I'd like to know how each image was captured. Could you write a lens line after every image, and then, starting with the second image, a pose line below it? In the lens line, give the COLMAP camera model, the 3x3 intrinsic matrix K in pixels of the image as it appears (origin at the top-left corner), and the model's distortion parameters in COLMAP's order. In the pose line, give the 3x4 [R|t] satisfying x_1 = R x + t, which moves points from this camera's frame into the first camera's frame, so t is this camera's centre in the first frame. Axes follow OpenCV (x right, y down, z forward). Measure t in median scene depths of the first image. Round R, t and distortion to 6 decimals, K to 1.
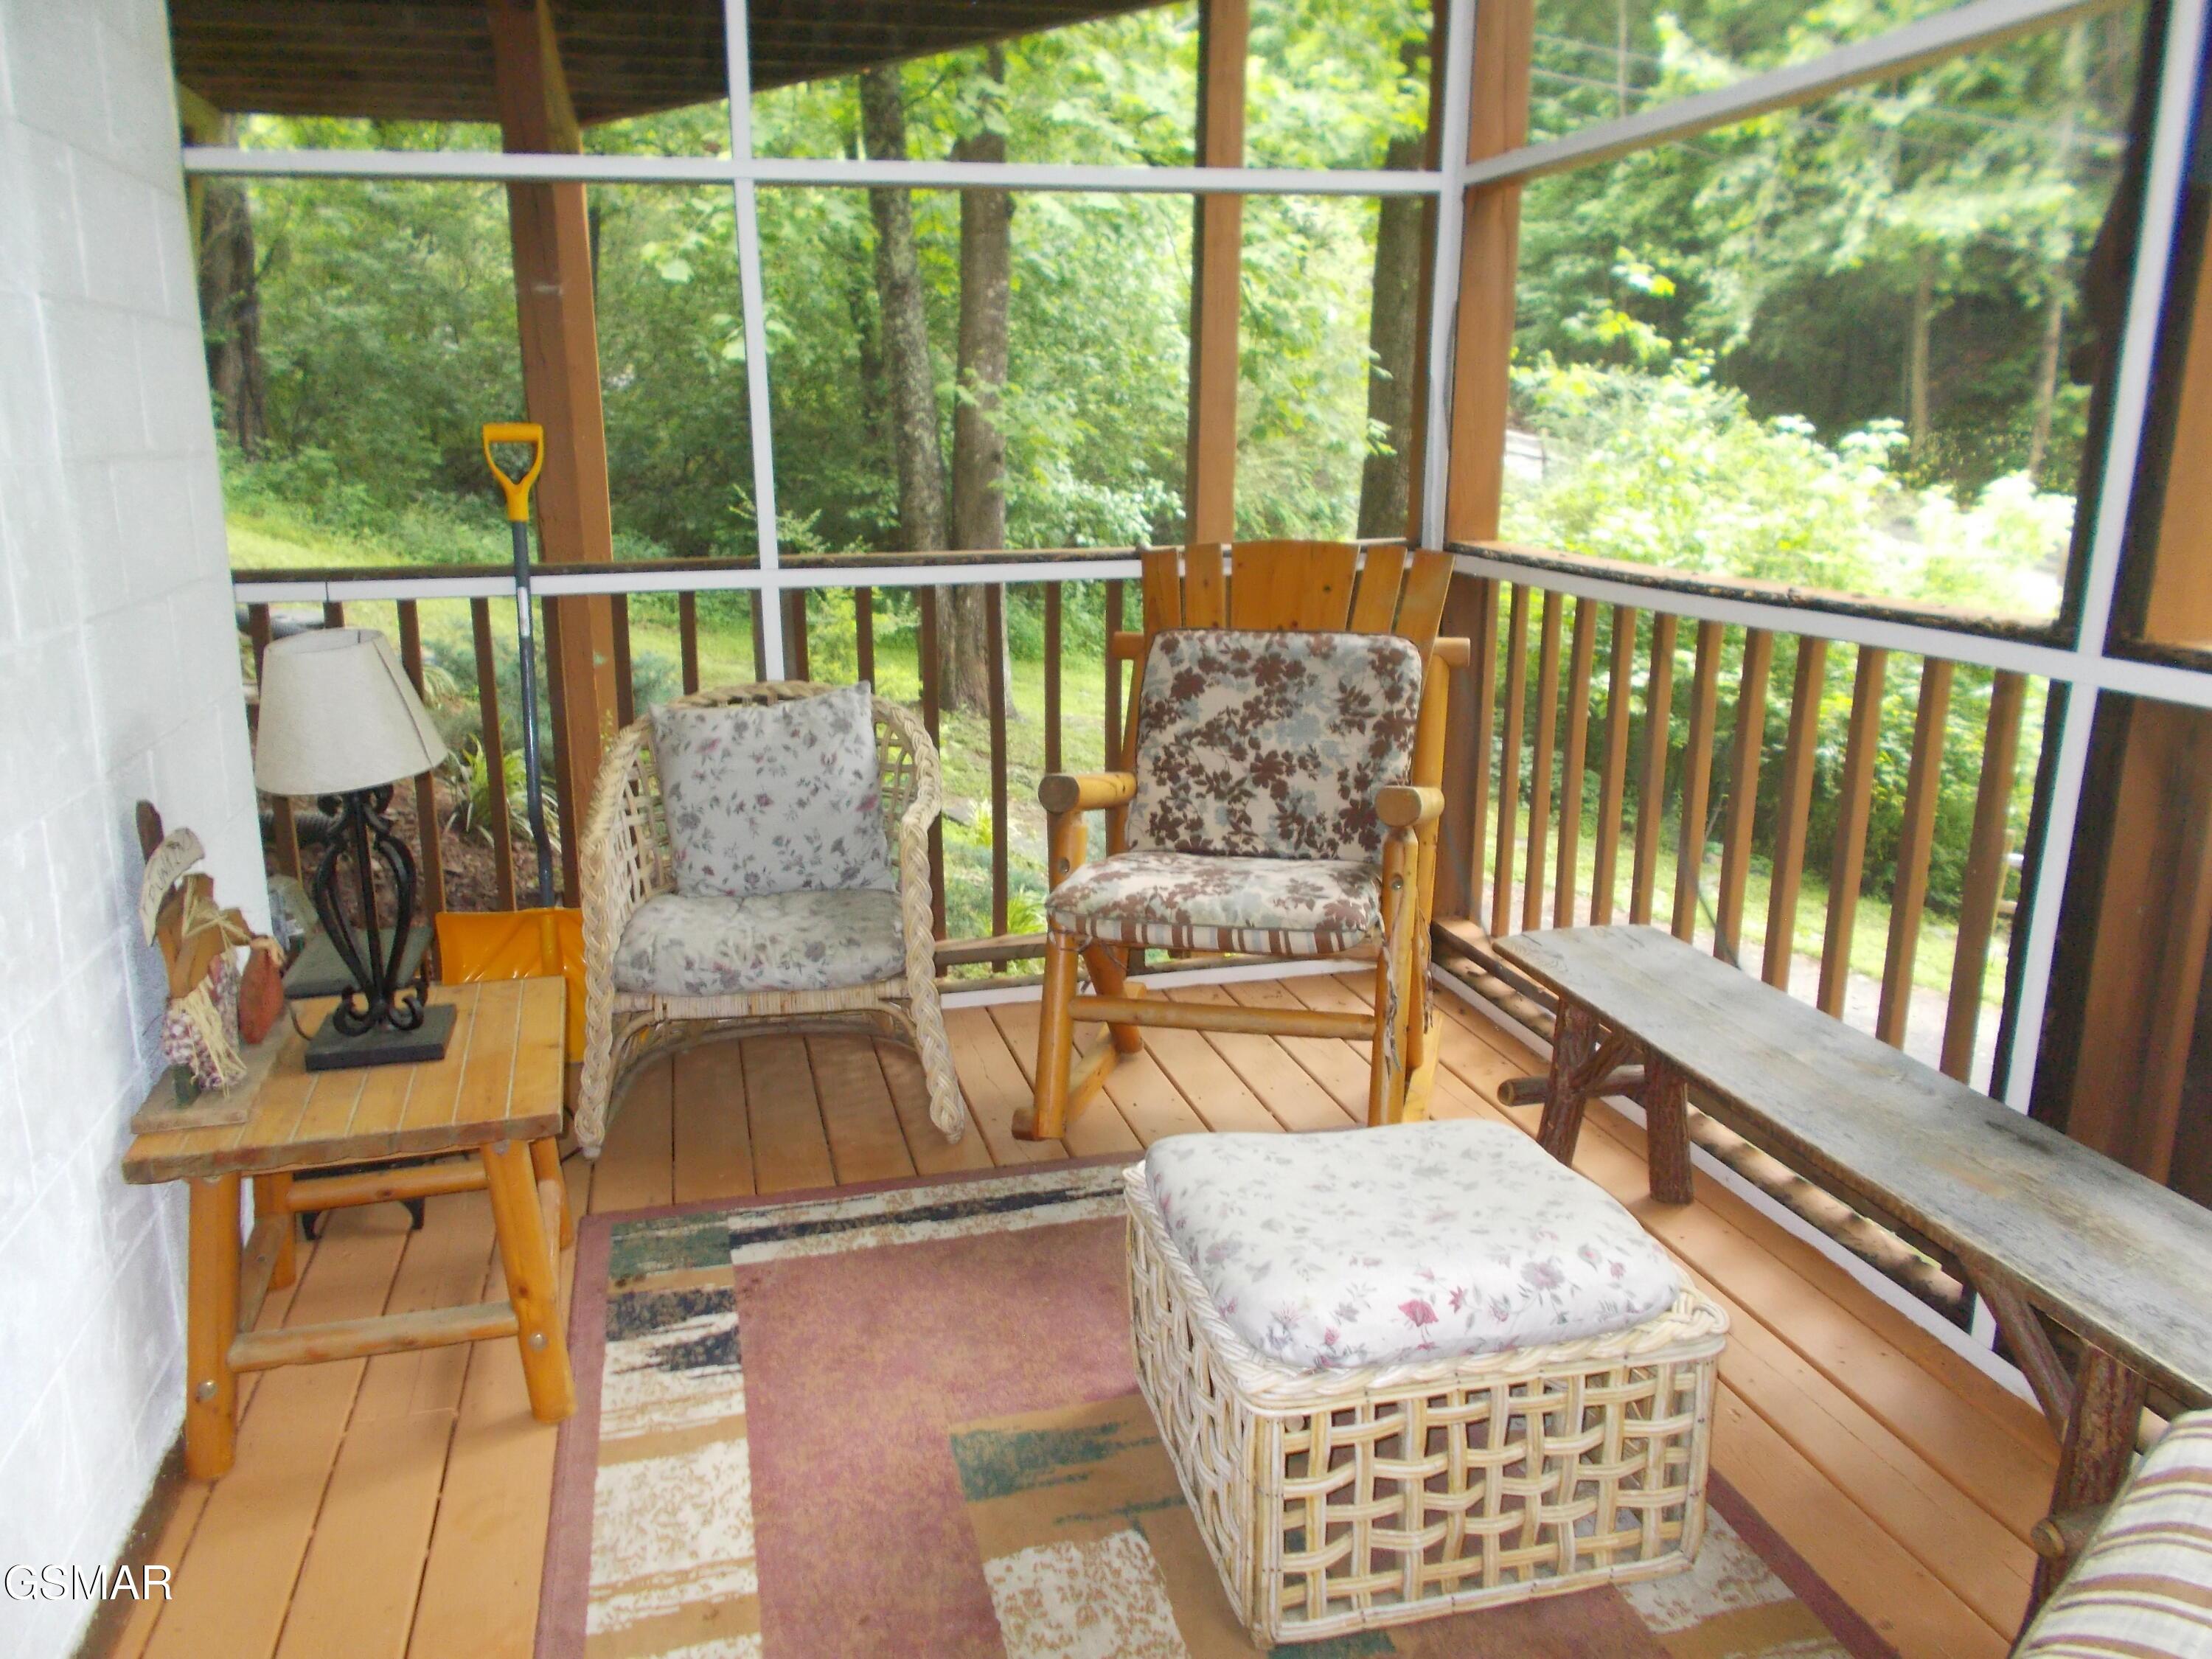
lens RADIAL K [[1684.2, 0, 1100.8], [0, 1684.2, 832.0], [0, 0, 1]] dist [0.003475, -0.007390]
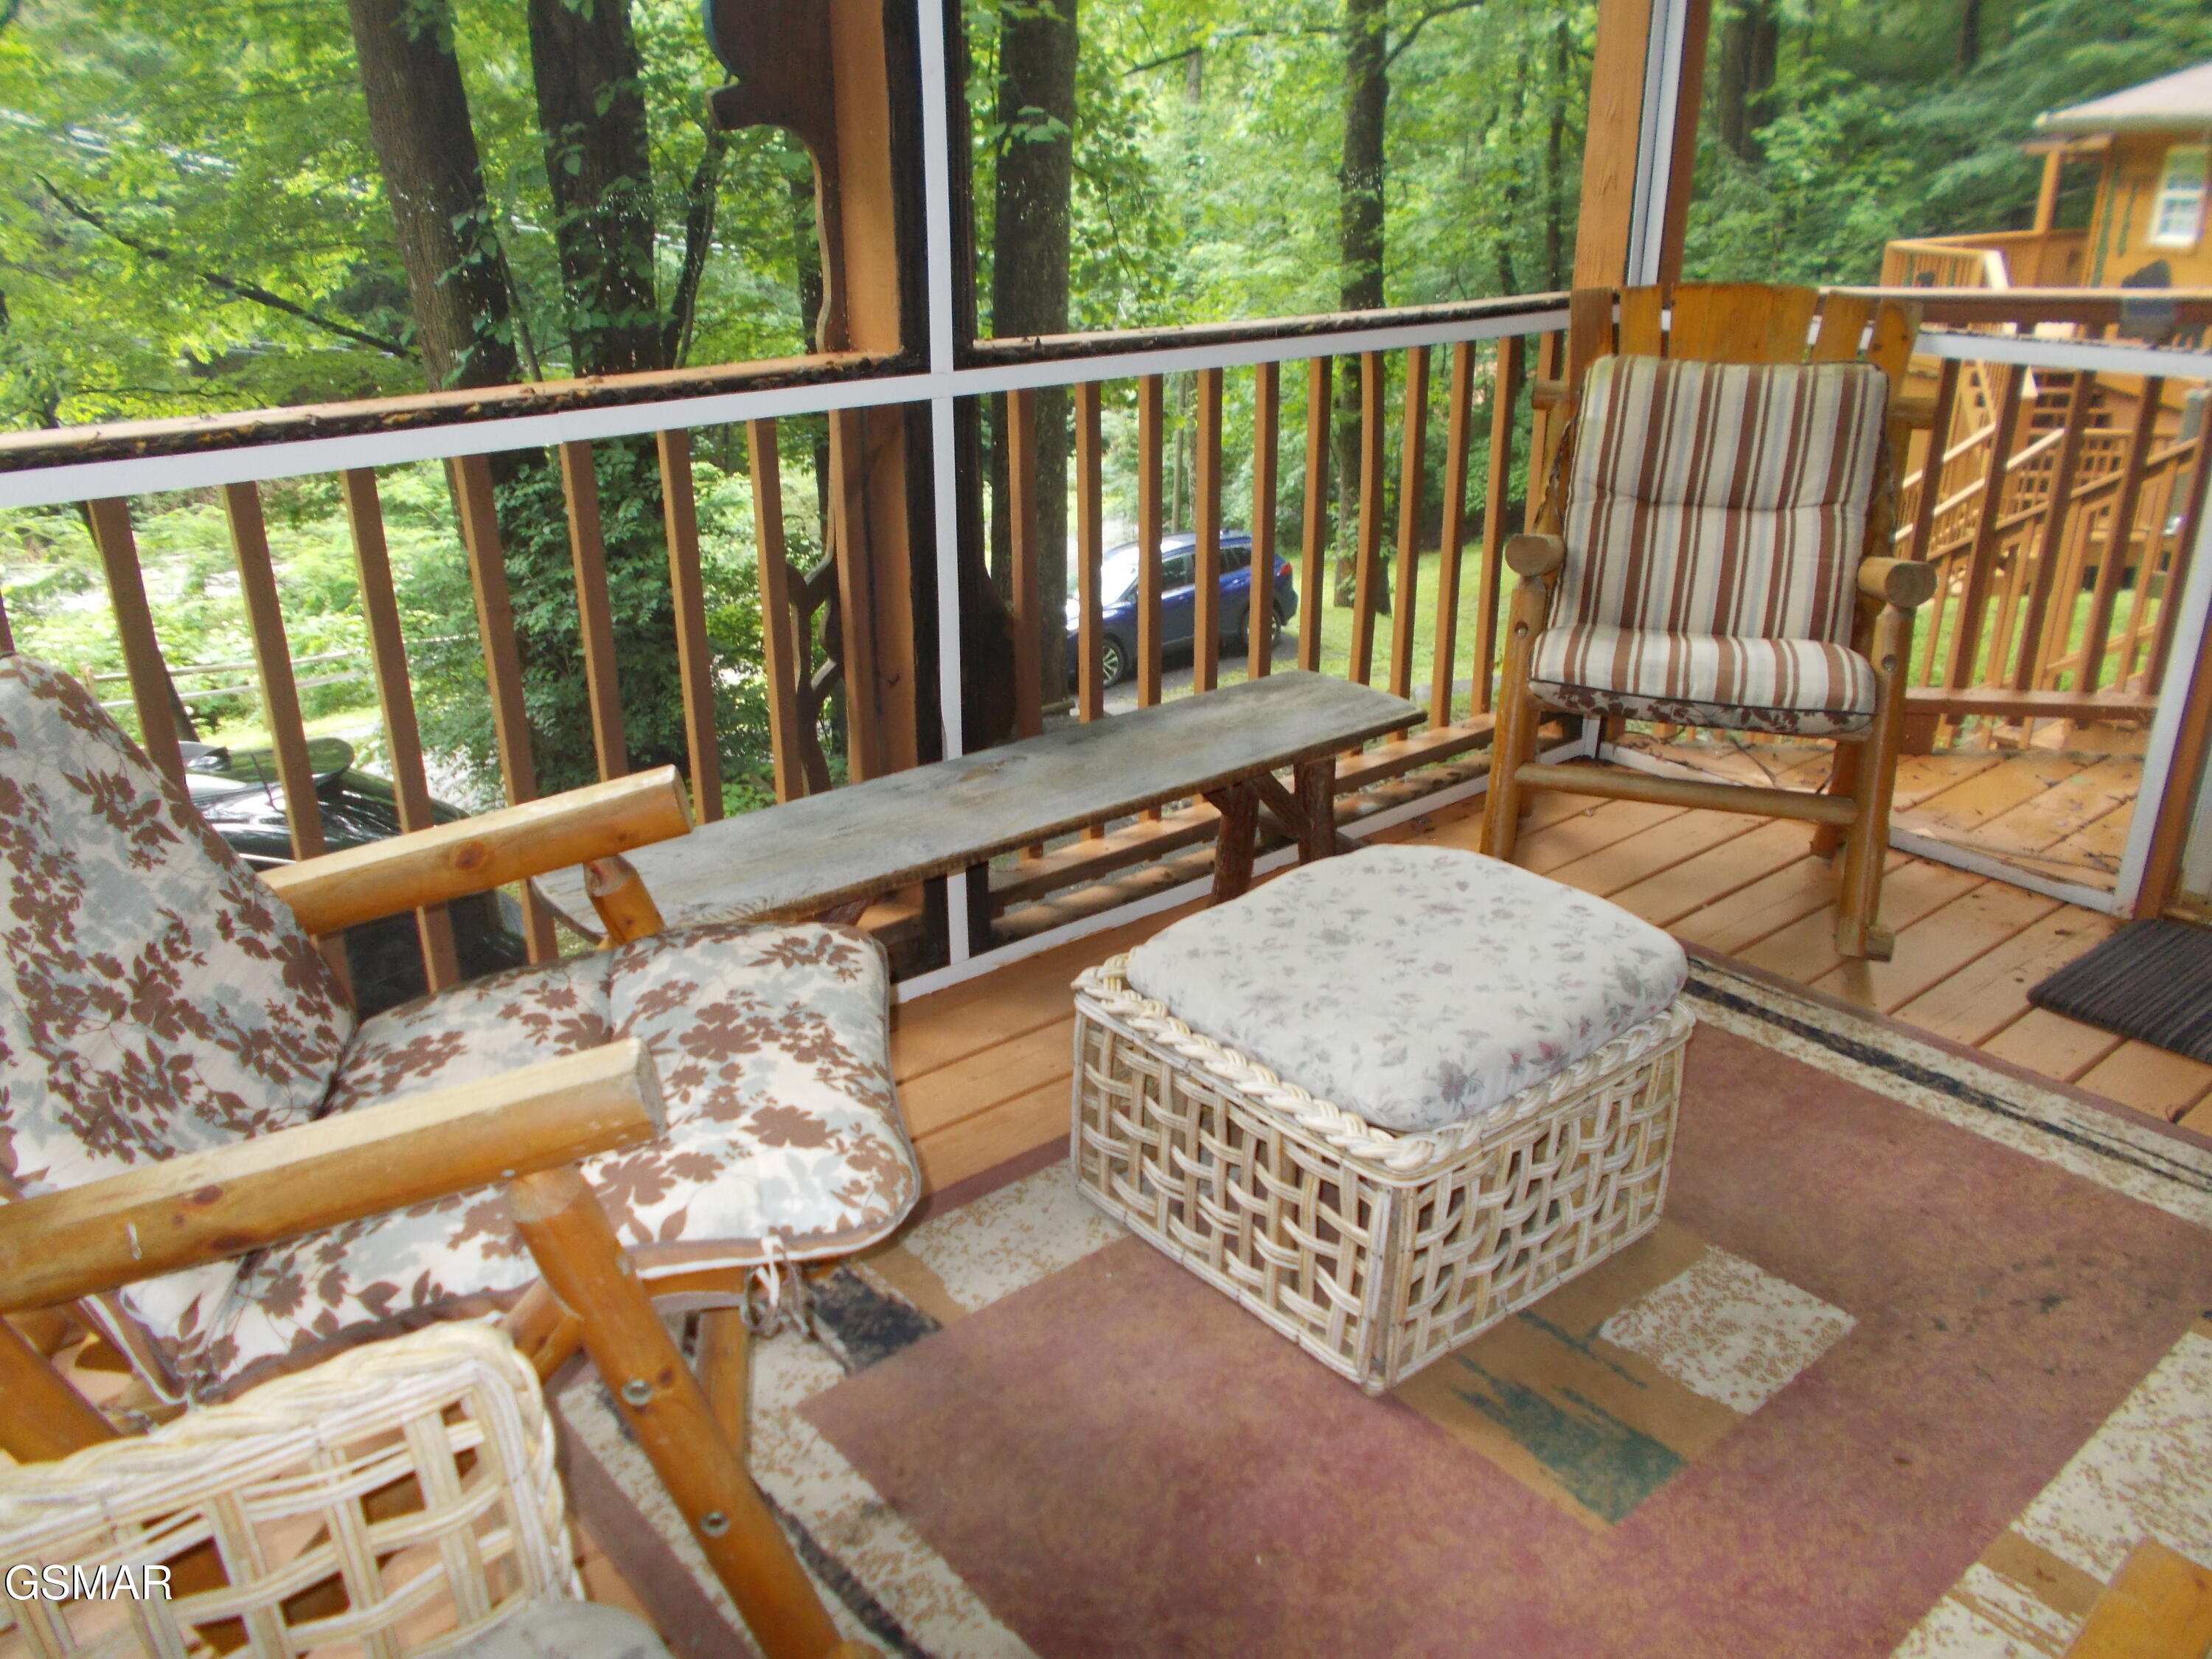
lens RADIAL K [[1684.2, 0, 1100.8], [0, 1684.2, 832.0], [0, 0, 1]] dist [0.003475, -0.007390]
pose [[-0.437206, -0.325621, 0.838345, -0.552008], [0.224660, 0.863062, 0.452384, -0.330739], [-0.870850, 0.386127, -0.304182, 1.365607]]
